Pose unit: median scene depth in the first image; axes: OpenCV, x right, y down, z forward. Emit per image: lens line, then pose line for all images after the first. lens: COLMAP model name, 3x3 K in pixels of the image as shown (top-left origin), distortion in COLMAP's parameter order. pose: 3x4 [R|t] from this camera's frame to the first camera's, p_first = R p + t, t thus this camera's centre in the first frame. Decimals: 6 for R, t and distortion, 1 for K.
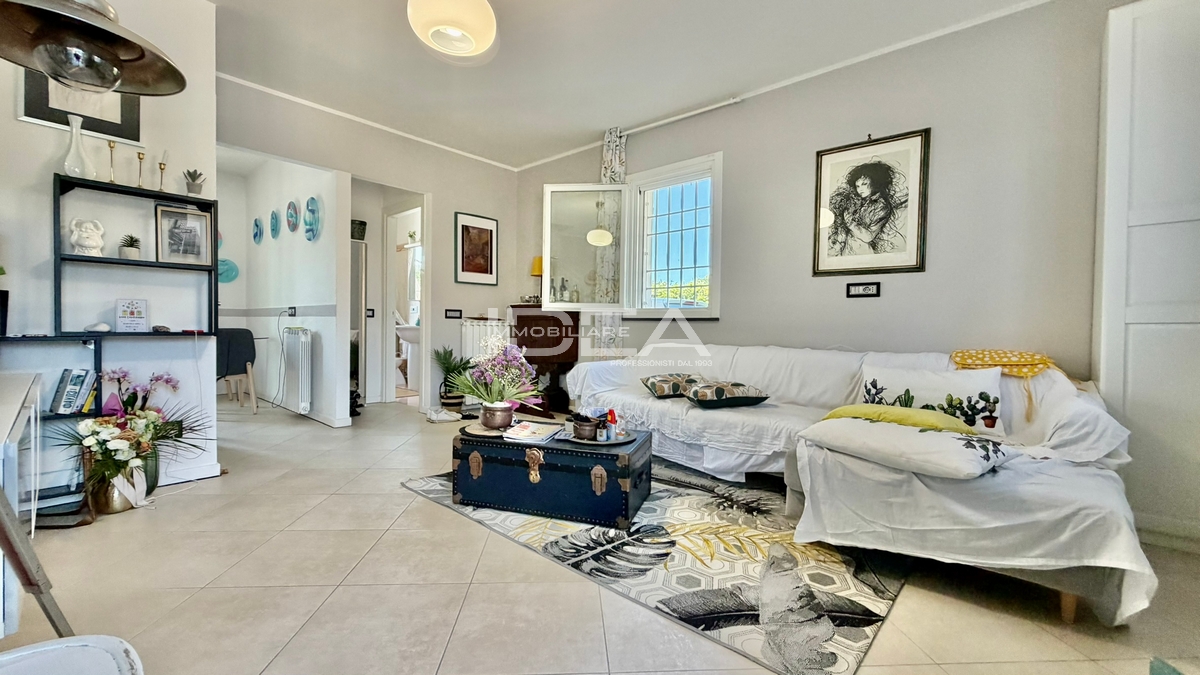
lens RADIAL K [[478.0, 0, 594.3], [0, 478.0, 337.1], [0, 0, 1]] dist [0.000640, -0.000069]
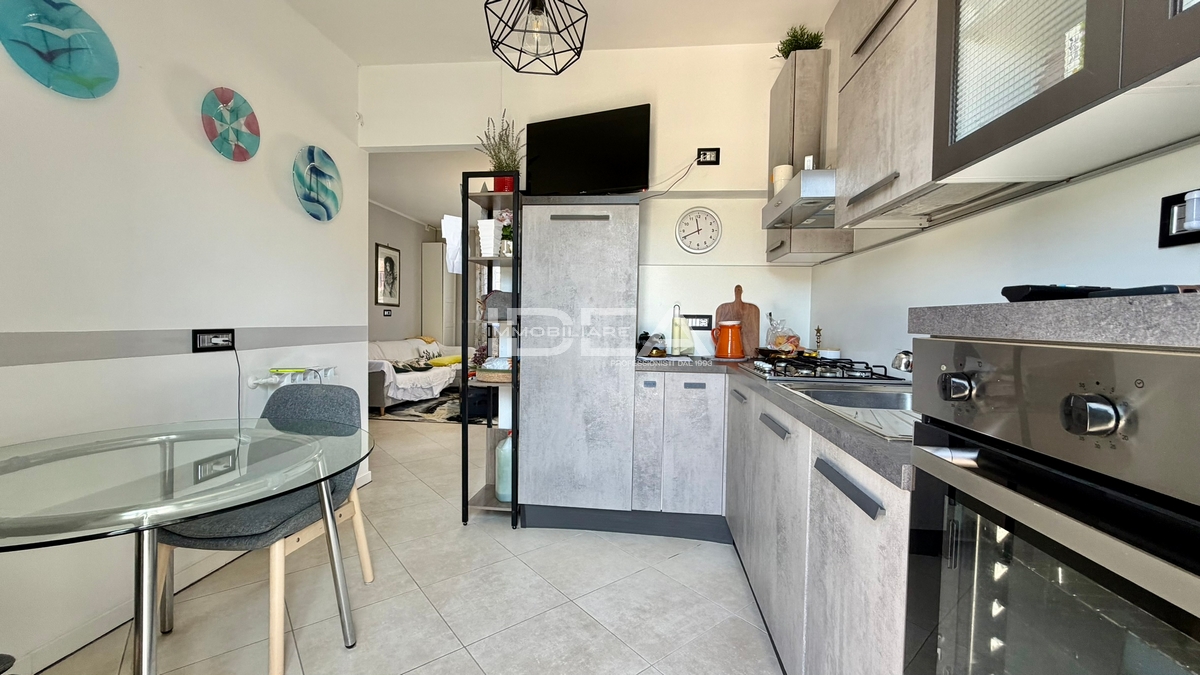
lens RADIAL K [[478.0, 0, 594.3], [0, 478.0, 337.1], [0, 0, 1]] dist [0.000640, -0.000069]
pose [[-0.579301, -0.056504, 0.813153, -2.254151], [-0.010738, 0.998037, 0.061702, -0.166639], [-0.815043, 0.027012, -0.578770, 1.868501]]
